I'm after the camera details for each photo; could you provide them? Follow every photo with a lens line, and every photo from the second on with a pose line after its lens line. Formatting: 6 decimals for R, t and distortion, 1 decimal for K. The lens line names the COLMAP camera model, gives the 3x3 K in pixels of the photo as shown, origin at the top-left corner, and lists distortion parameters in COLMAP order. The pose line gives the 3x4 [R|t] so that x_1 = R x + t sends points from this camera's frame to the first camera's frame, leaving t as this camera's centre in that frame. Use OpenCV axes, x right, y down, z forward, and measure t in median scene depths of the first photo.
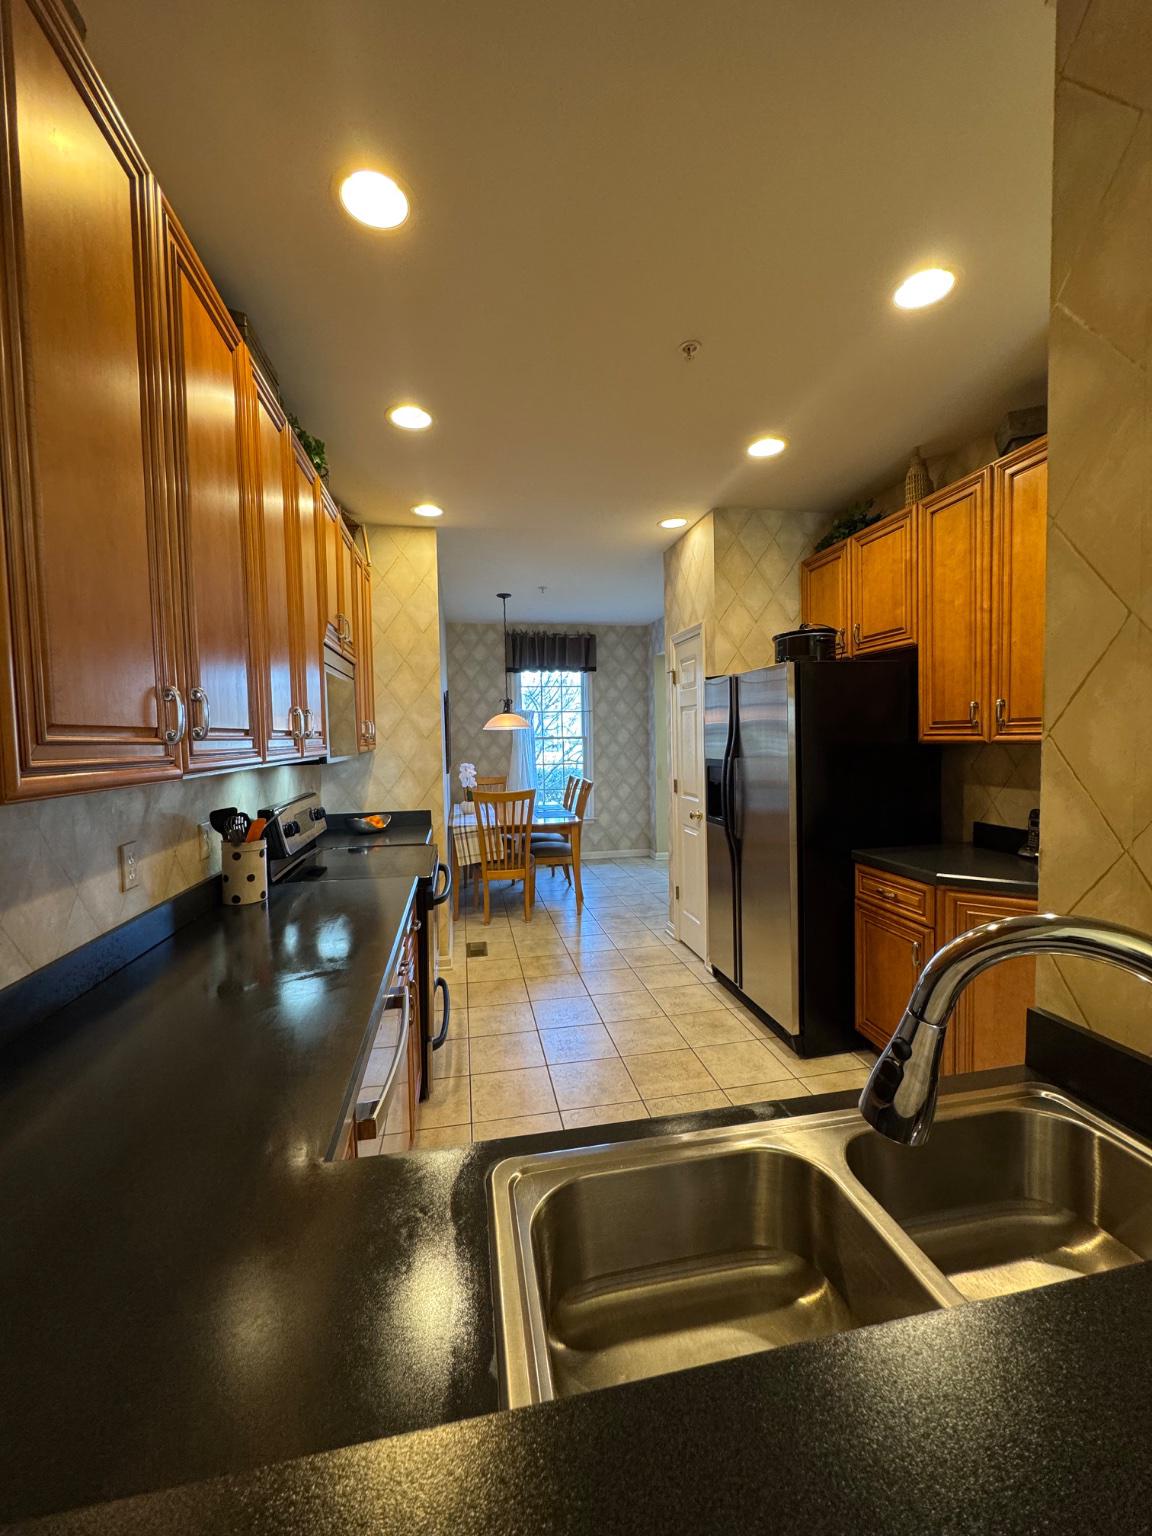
lens RADIAL K [[612.4, 0, 576.0], [0, 612.4, 768.0], [0, 0, 1]] dist [-0.003210, 0.000205]
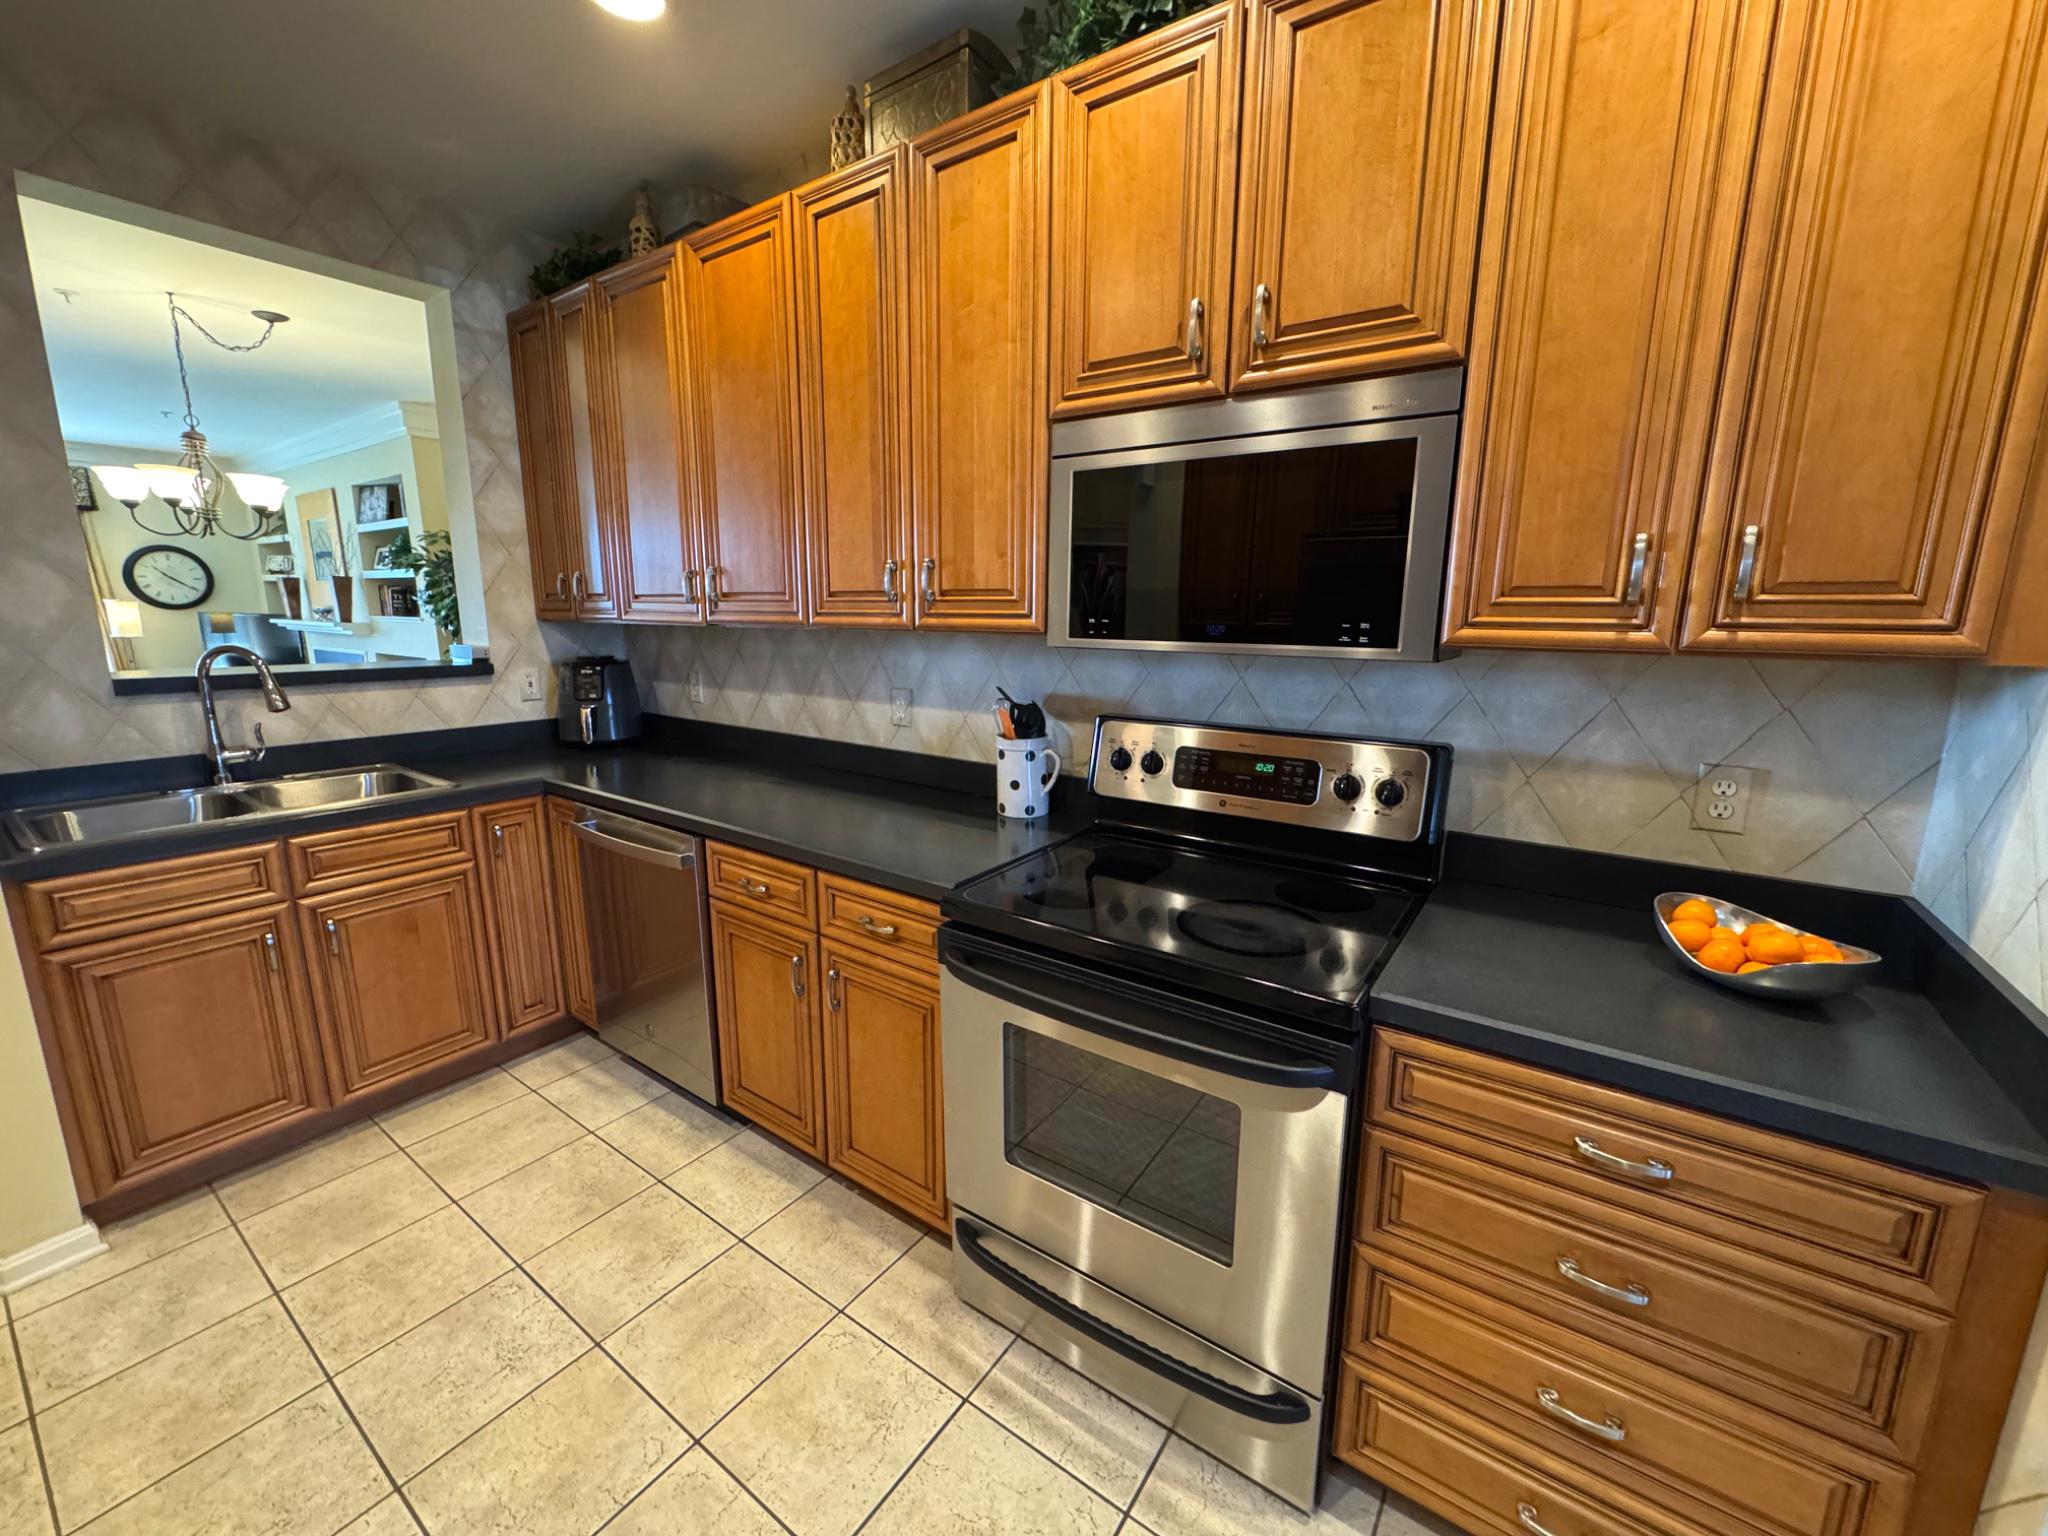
lens RADIAL K [[816.6, 0, 1023.8], [0, 816.6, 767.0], [0, 0, 1]] dist [-0.003210, 0.000205]
pose [[-0.720663, 0.142404, -0.678503, 0.087070], [-0.032195, 0.970747, 0.237936, -0.048227], [0.692538, 0.193316, -0.694997, 0.948882]]
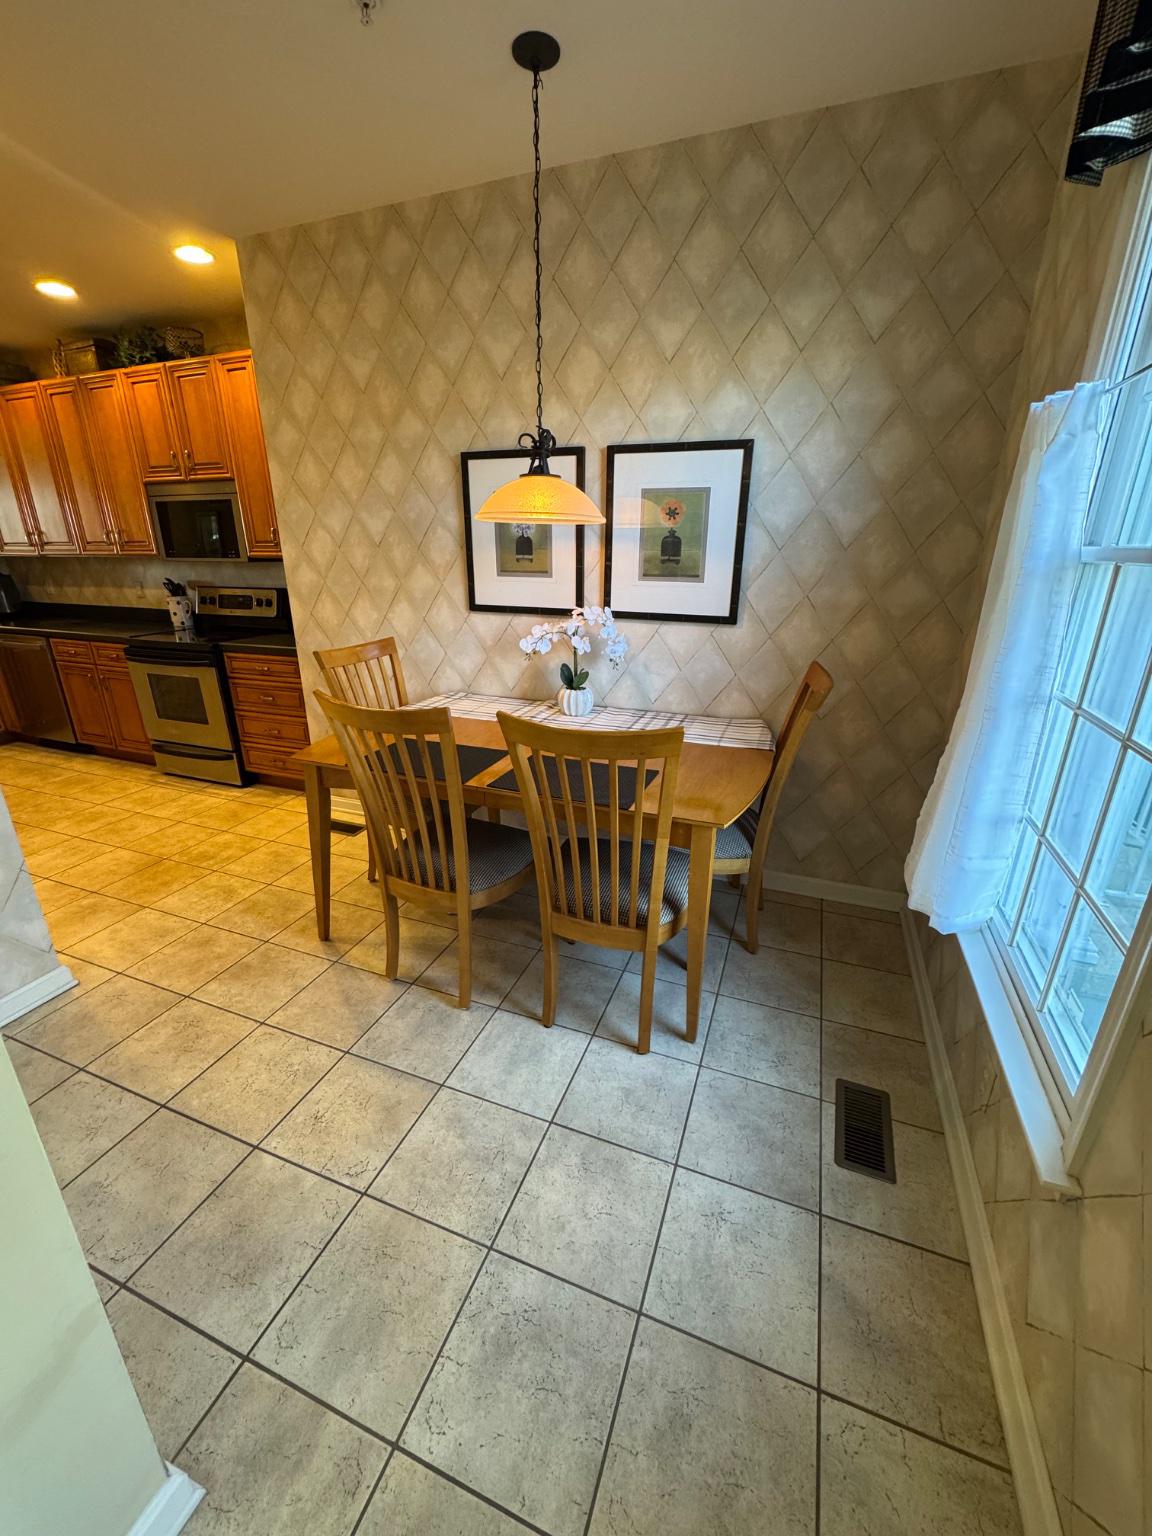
lens RADIAL K [[612.4, 0, 576.0], [0, 612.4, 768.0], [0, 0, 1]] dist [-0.003210, 0.000205]
pose [[-0.528245, 0.300660, -0.794079, 0.321443], [-0.037981, 0.925906, 0.375840, -0.097707], [0.848242, 0.228695, -0.477686, 1.824101]]
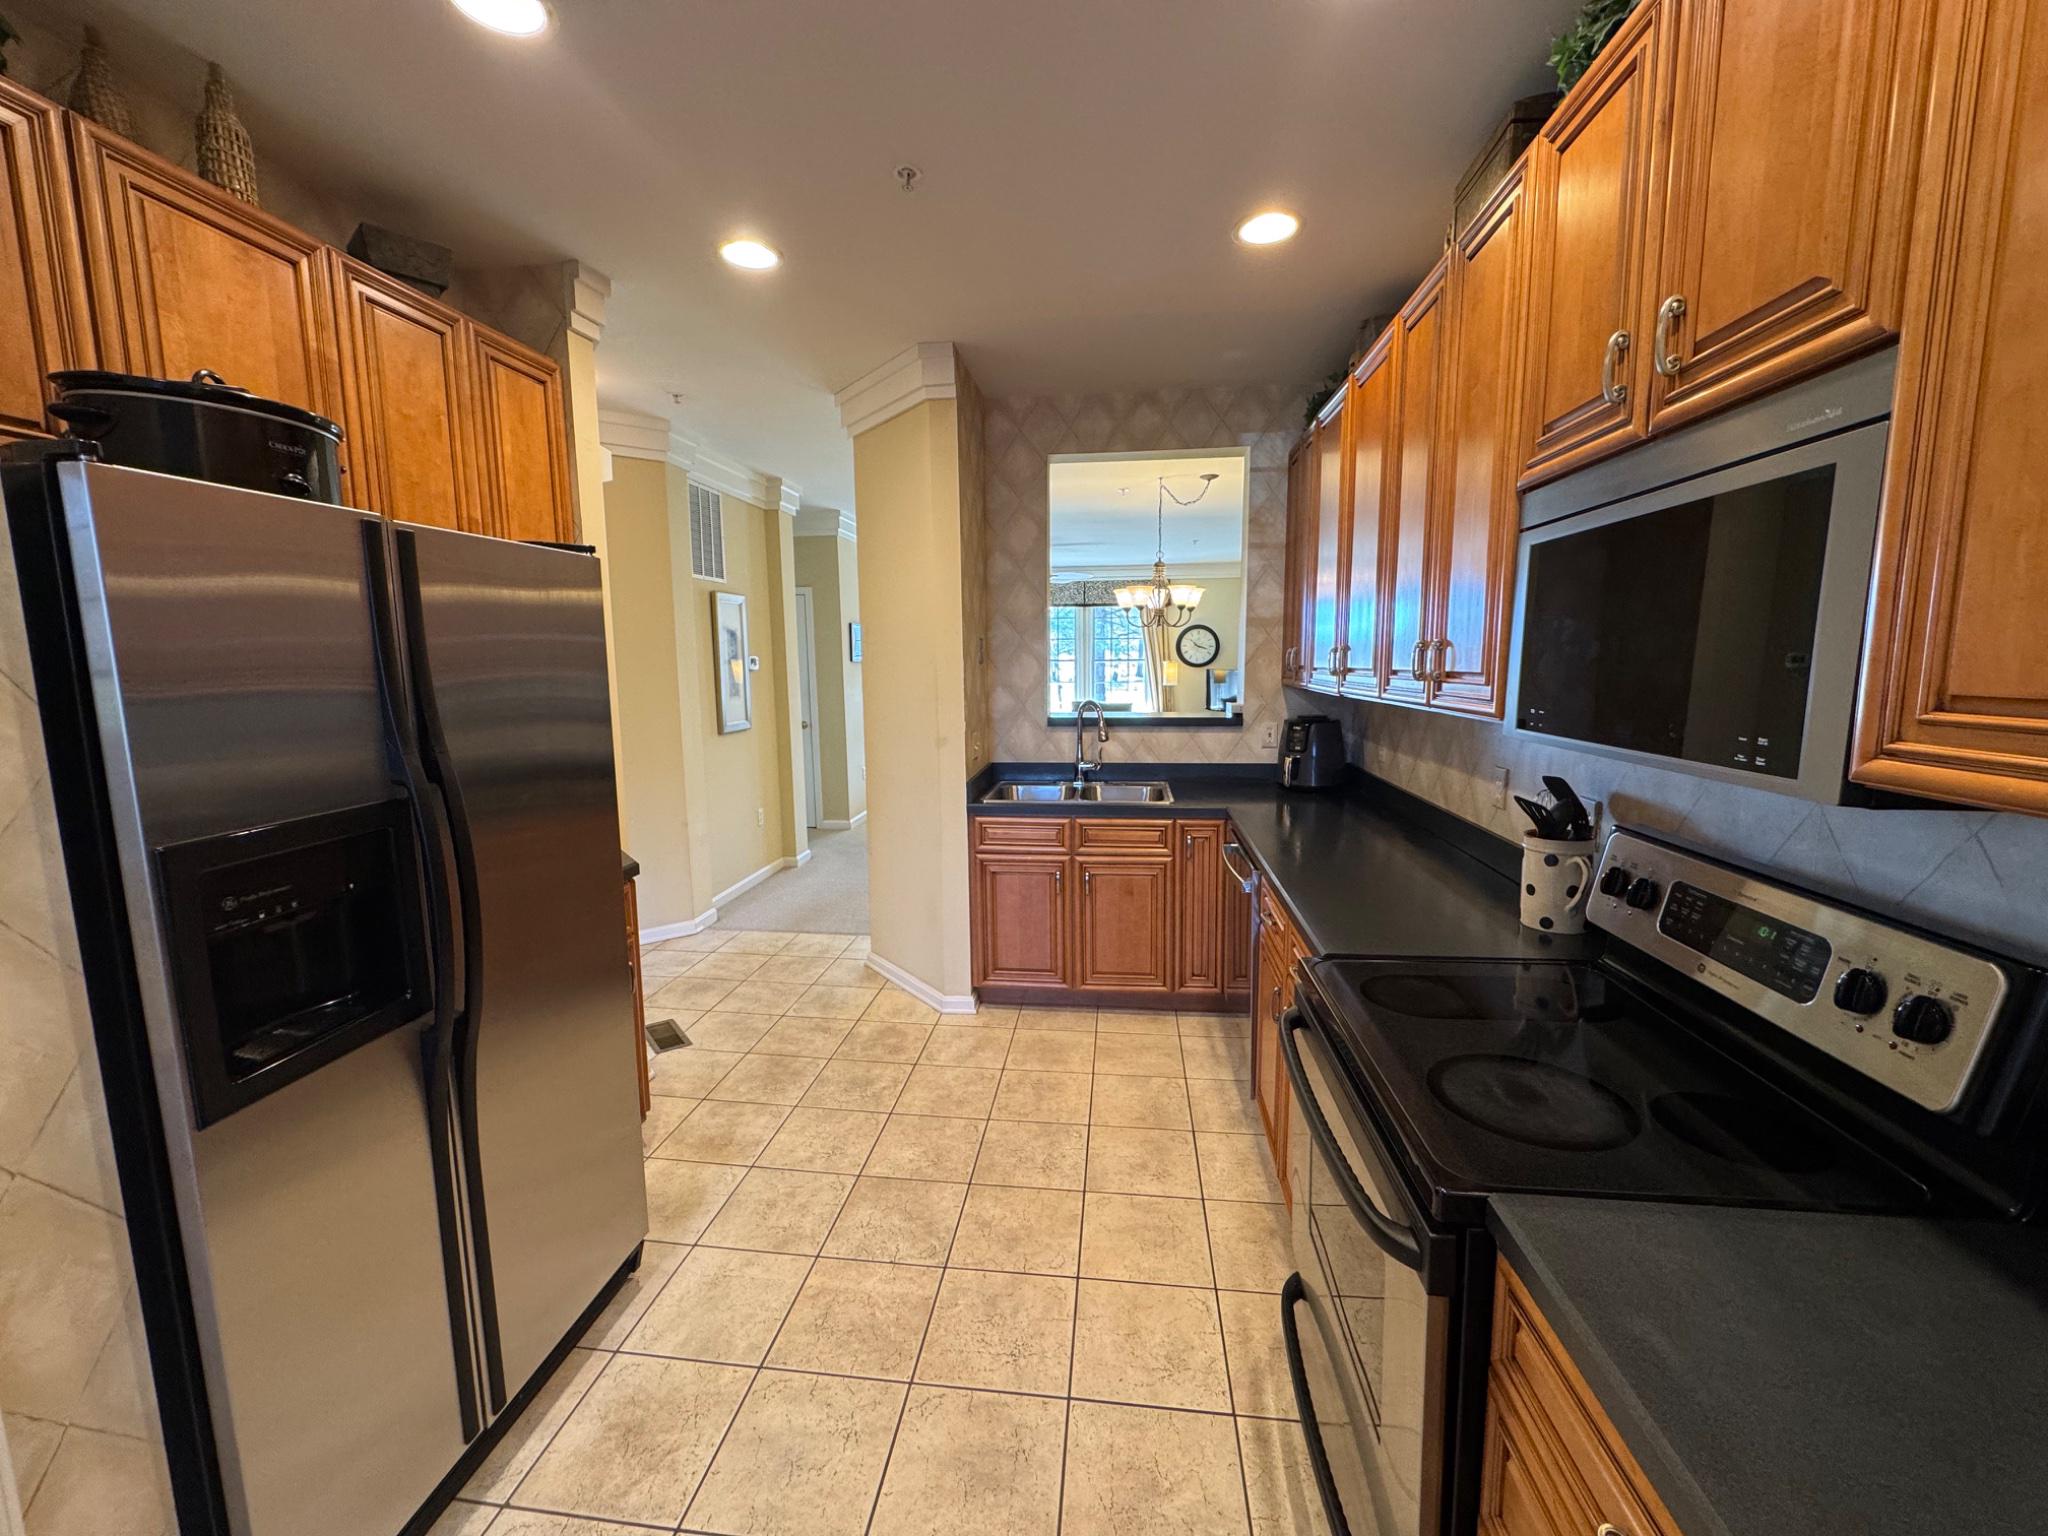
lens RADIAL K [[816.6, 0, 1023.8], [0, 816.6, 767.0], [0, 0, 1]] dist [-0.003210, 0.000205]
pose [[-0.951106, -0.013716, 0.308561, -0.145540], [0.042837, 0.983501, 0.175758, -0.073685], [-0.305880, 0.180382, -0.934826, 1.093151]]
